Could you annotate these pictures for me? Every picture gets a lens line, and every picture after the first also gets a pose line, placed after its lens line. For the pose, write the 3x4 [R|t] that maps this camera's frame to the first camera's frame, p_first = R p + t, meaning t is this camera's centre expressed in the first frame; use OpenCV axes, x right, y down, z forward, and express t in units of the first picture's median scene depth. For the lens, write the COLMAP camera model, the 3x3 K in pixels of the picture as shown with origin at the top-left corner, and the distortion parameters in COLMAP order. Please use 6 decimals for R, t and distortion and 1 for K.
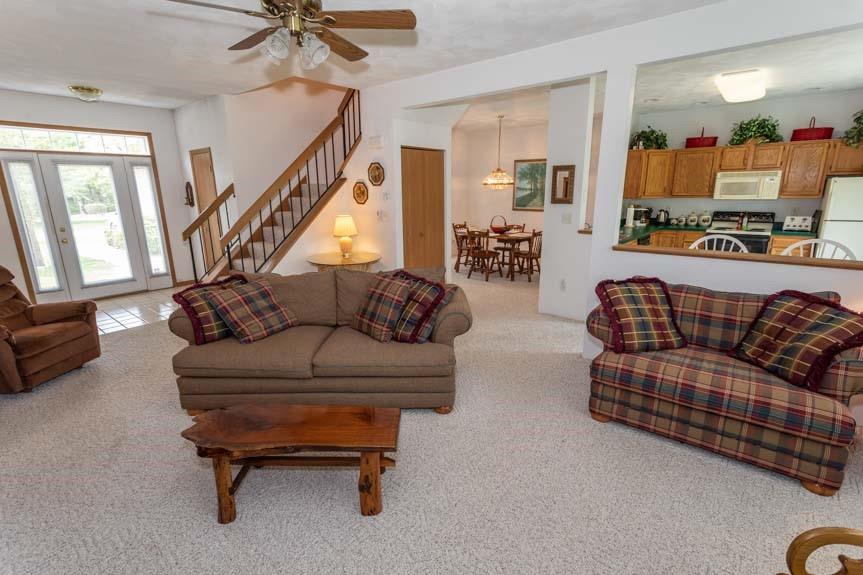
lens RADIAL K [[407.8, 0, 431.3], [0, 407.8, 283.7], [0, 0, 1]] dist [0.005596, 0.002705]
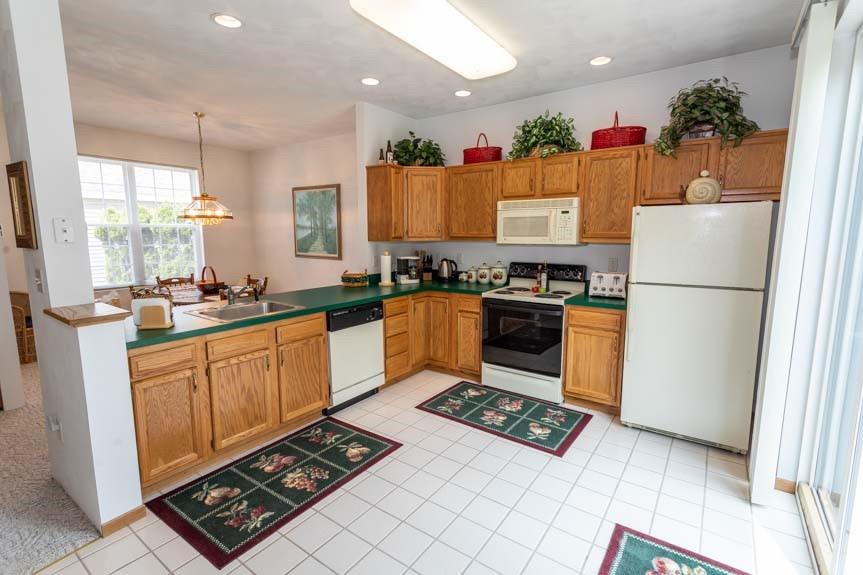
lens RADIAL K [[407.8, 0, 431.9], [0, 407.8, 284.7], [0, 0, 1]] dist [0.005596, 0.002705]
pose [[0.997877, 0.000799, 0.065116, 0.602711], [0.005739, 0.994955, -0.100156, -0.090042], [-0.064868, 0.100317, 0.992839, 0.435167]]
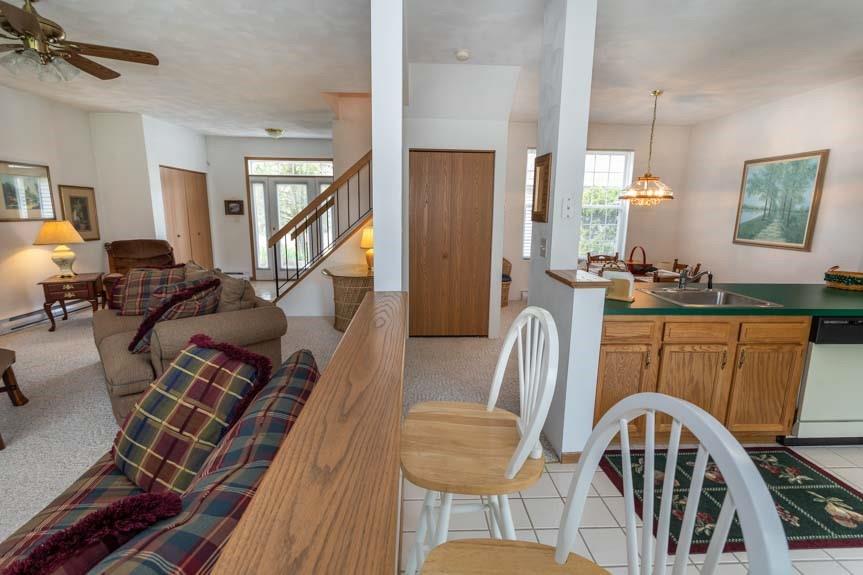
lens RADIAL K [[407.8, 0, 431.6], [0, 407.8, 283.7], [0, 0, 1]] dist [0.005596, 0.002705]
pose [[0.675247, 0.147315, -0.722731, 0.532936], [-0.188610, 0.981761, 0.023895, -0.078843], [0.713069, 0.120179, 0.690716, 0.414321]]
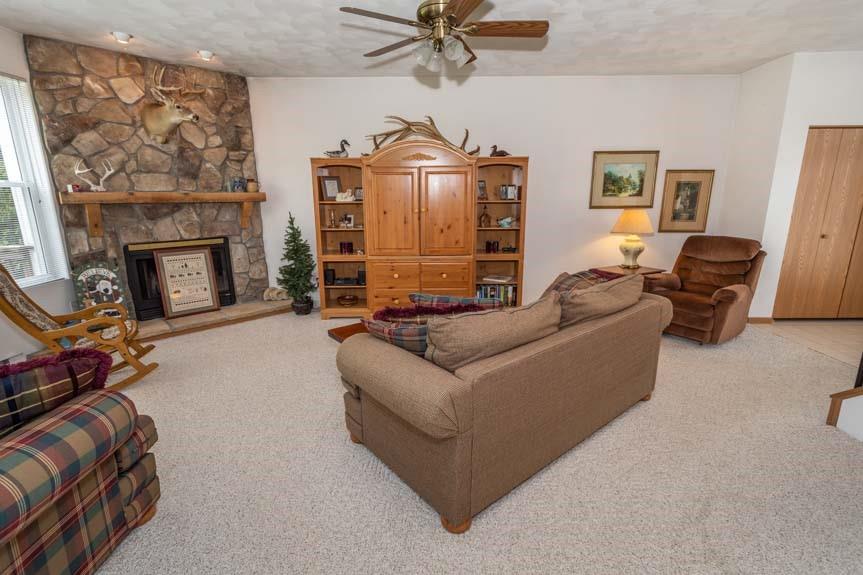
lens RADIAL K [[407.8, 0, 431.0], [0, 407.8, 284.8], [0, 0, 1]] dist [0.005596, 0.002705]
pose [[-0.769818, 0.152804, -0.619703, 0.211887], [-0.136001, 0.909352, 0.393169, -0.165694], [0.623606, 0.386948, -0.679254, 0.785505]]
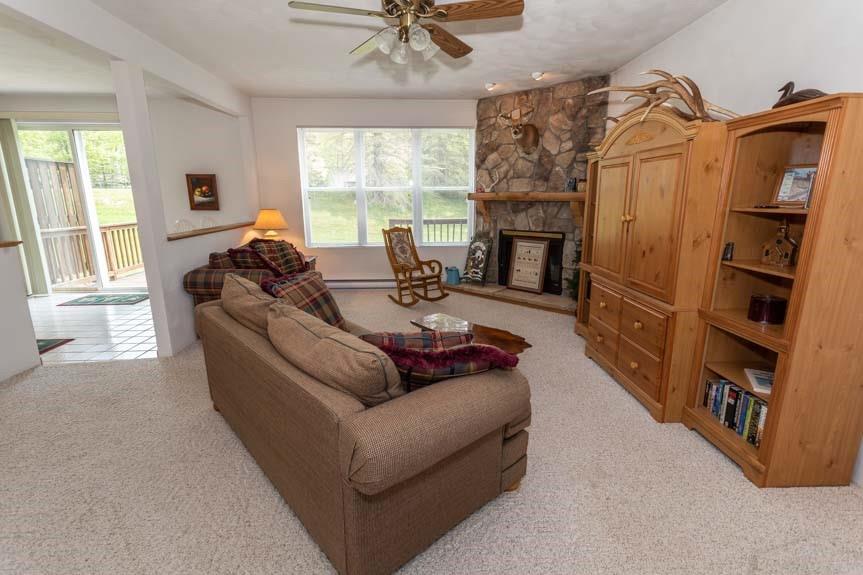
lens RADIAL K [[407.8, 0, 430.8], [0, 407.8, 287.2], [0, 0, 1]] dist [0.005596, 0.002705]
pose [[-0.663977, -0.152927, 0.731948, -0.489733], [0.182646, 0.916045, 0.357075, -0.138684], [-0.725103, 0.370777, -0.580301, 0.708339]]
